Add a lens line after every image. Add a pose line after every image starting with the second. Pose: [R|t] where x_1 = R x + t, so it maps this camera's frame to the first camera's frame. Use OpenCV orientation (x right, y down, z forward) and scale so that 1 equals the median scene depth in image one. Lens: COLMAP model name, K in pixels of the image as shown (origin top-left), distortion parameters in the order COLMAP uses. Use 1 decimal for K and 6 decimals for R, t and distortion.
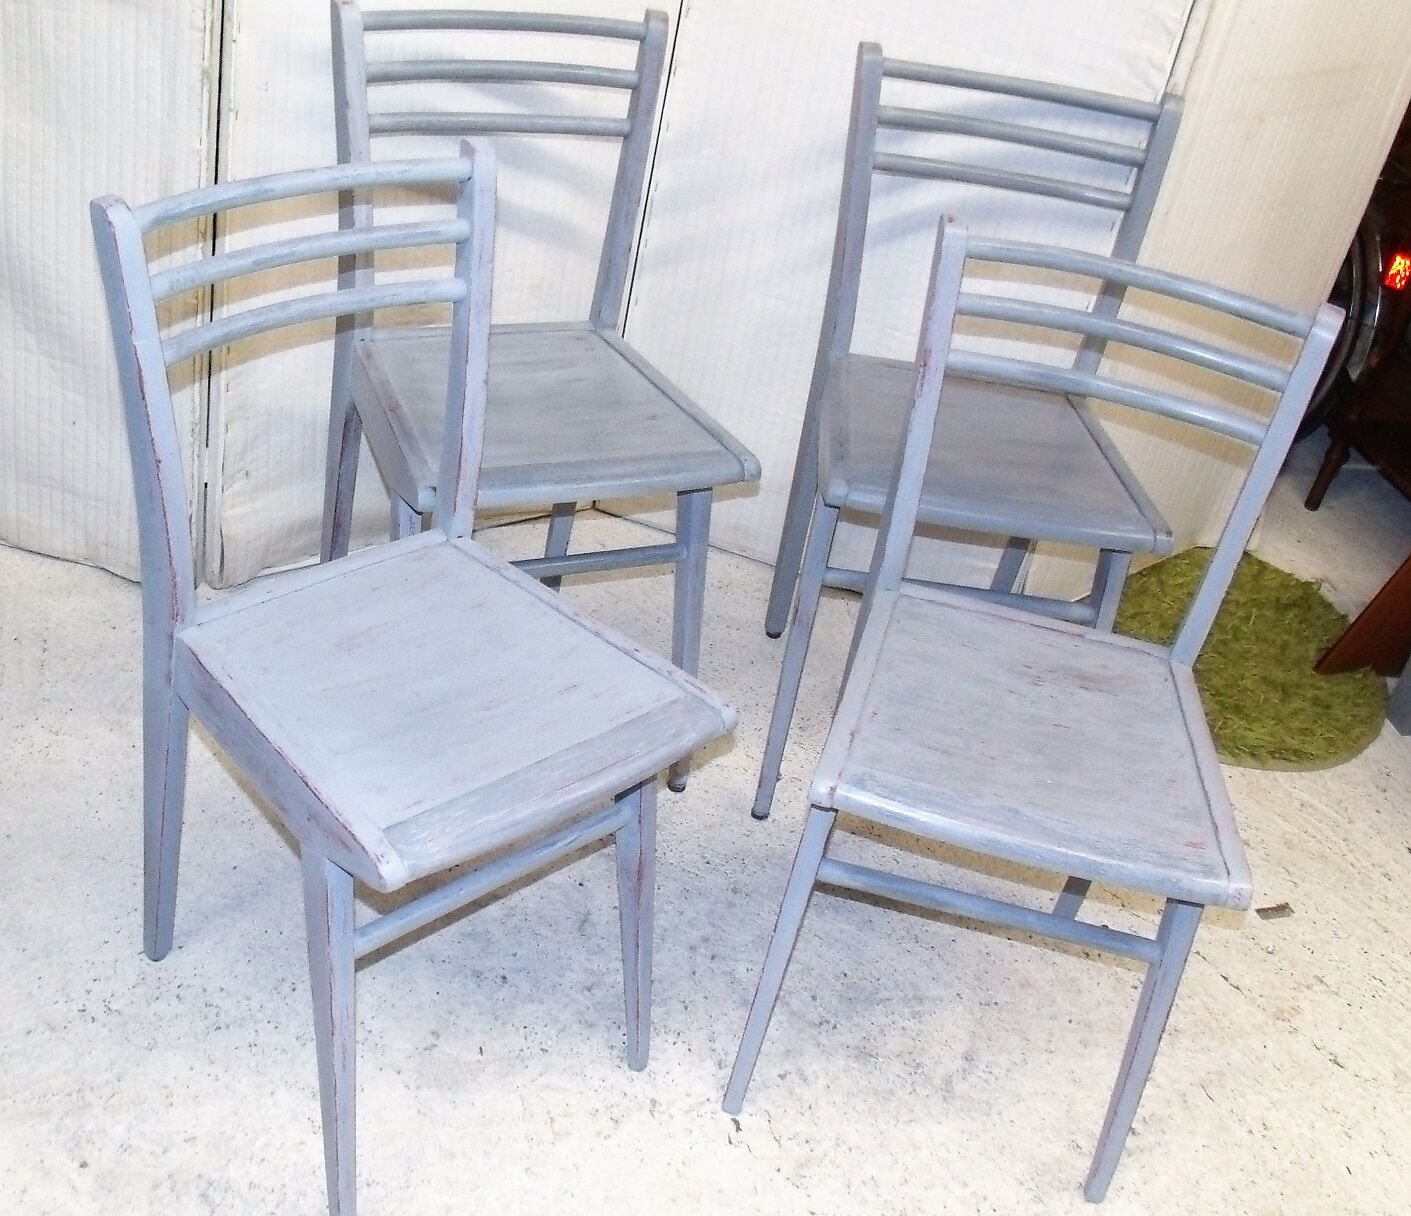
lens RADIAL K [[1658.9, 0, 621.9], [0, 1658.9, 598.1], [0, 0, 1]] dist [-0.166006, 0.181055]
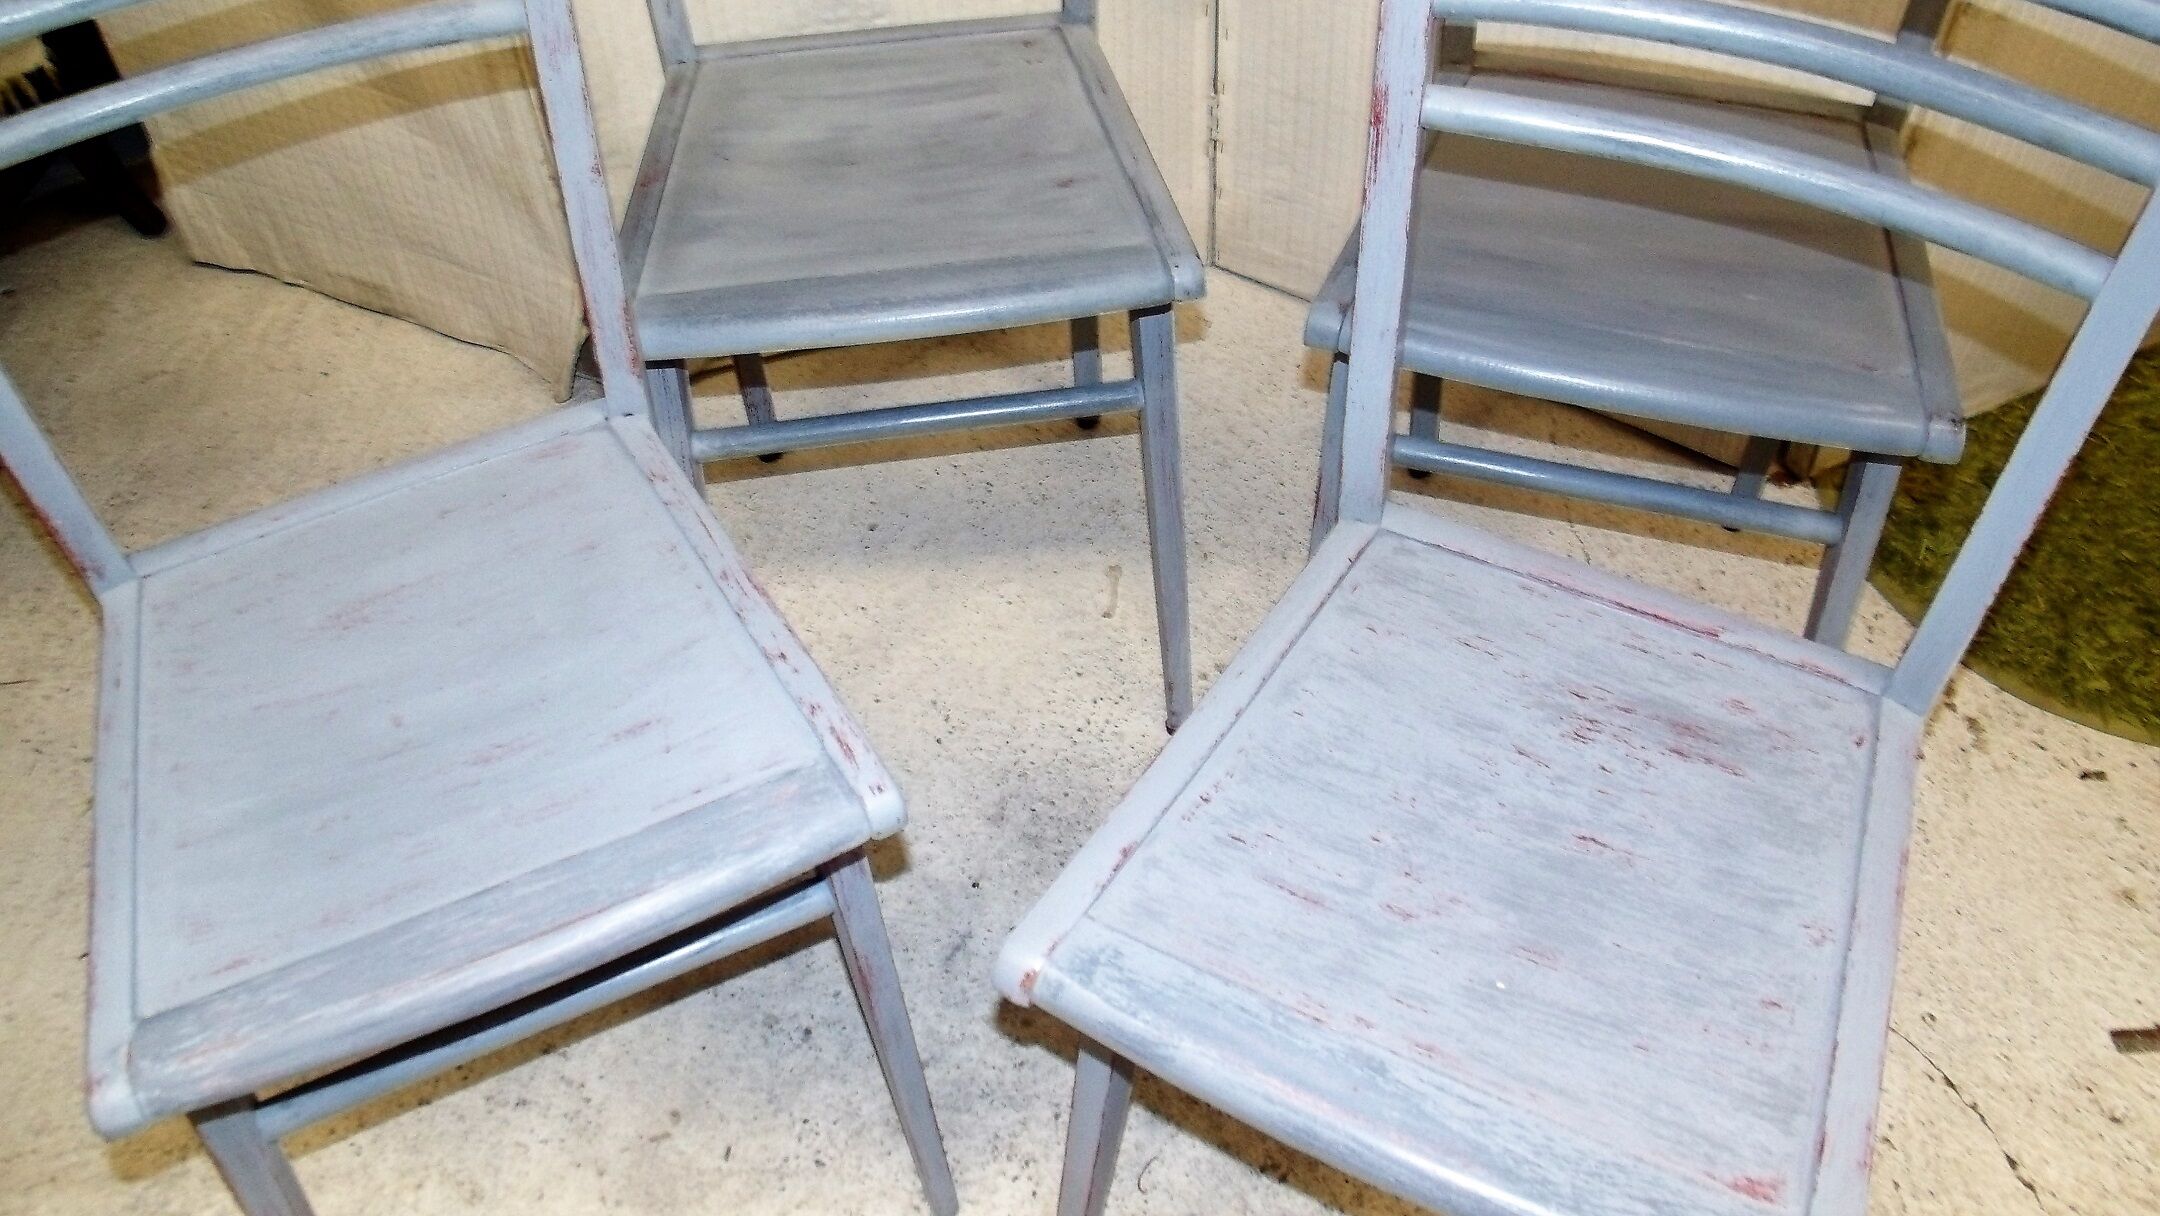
lens RADIAL K [[1697.8, 0, 1094.6], [0, 1697.8, 583.2], [0, 0, 1]] dist [-0.149225, 0.109337]
pose [[0.948022, 0.072214, -0.309902, 0.251574], [-0.009530, 0.979915, 0.199188, -0.095809], [0.318061, -0.185882, 0.929669, 0.431954]]
